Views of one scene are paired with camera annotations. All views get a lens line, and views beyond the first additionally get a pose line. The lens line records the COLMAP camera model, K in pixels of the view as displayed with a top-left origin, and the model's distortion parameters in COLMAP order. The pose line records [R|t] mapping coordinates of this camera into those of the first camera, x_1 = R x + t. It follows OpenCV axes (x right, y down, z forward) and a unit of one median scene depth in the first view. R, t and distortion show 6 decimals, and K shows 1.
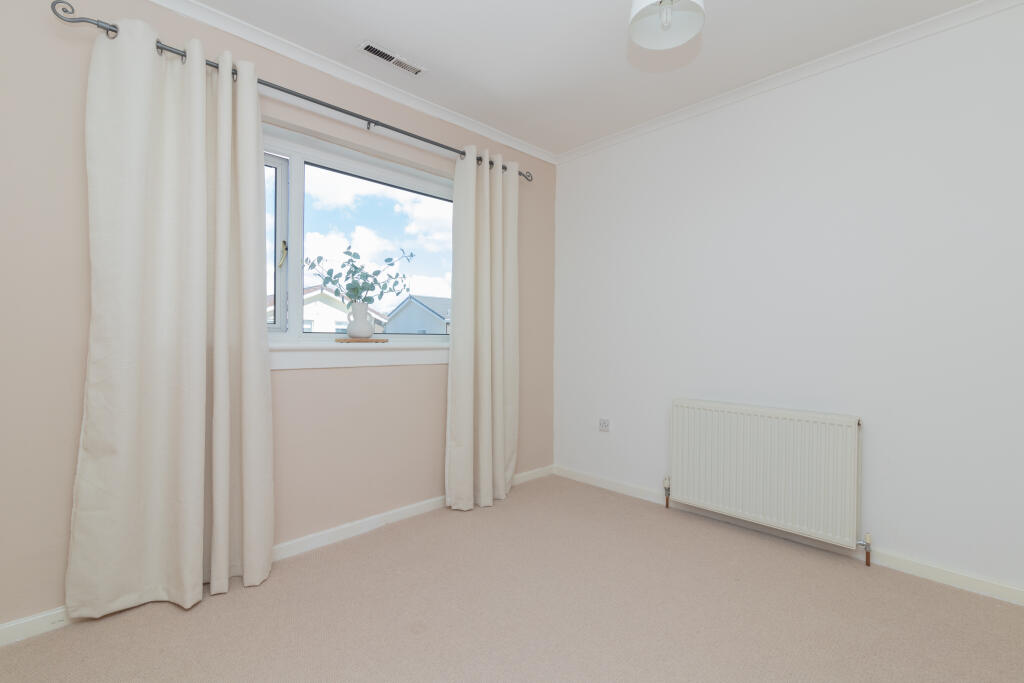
lens RADIAL K [[458.2, 0, 512.6], [0, 458.2, 342.0], [0, 0, 1]] dist [-0.002359, -0.000973]
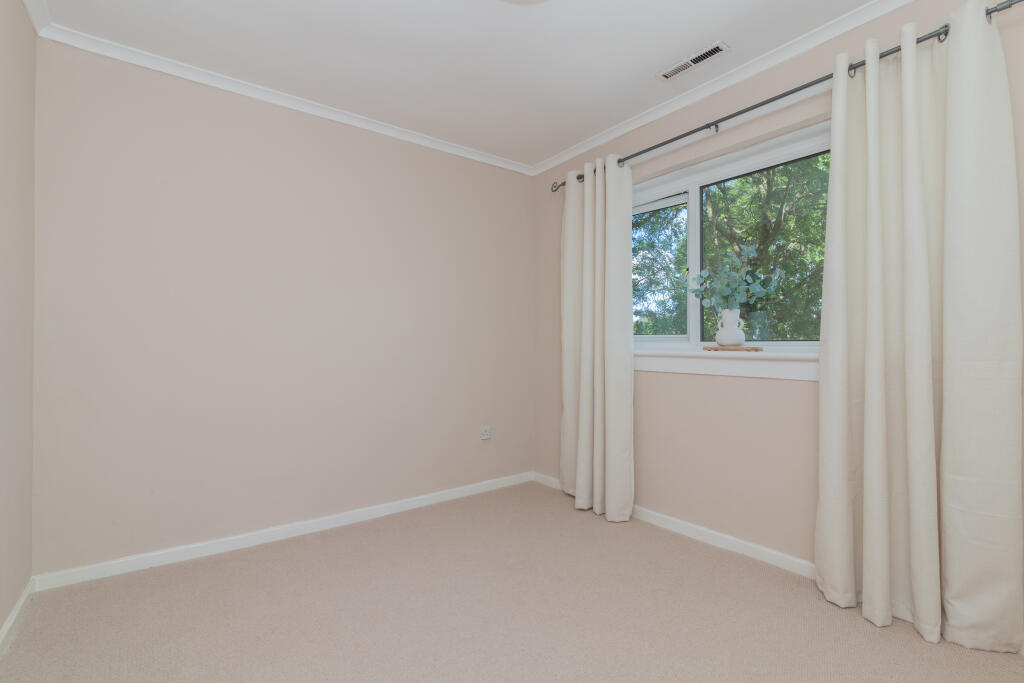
lens RADIAL K [[458.2, 0, 512.6], [0, 458.2, 341.9], [0, 0, 1]] dist [-0.002359, -0.000973]
pose [[-0.115151, -0.011377, -0.993283, 0.710623], [-0.003223, 0.999933, -0.011080, -0.005393], [0.993343, 0.001926, -0.115180, 0.693894]]
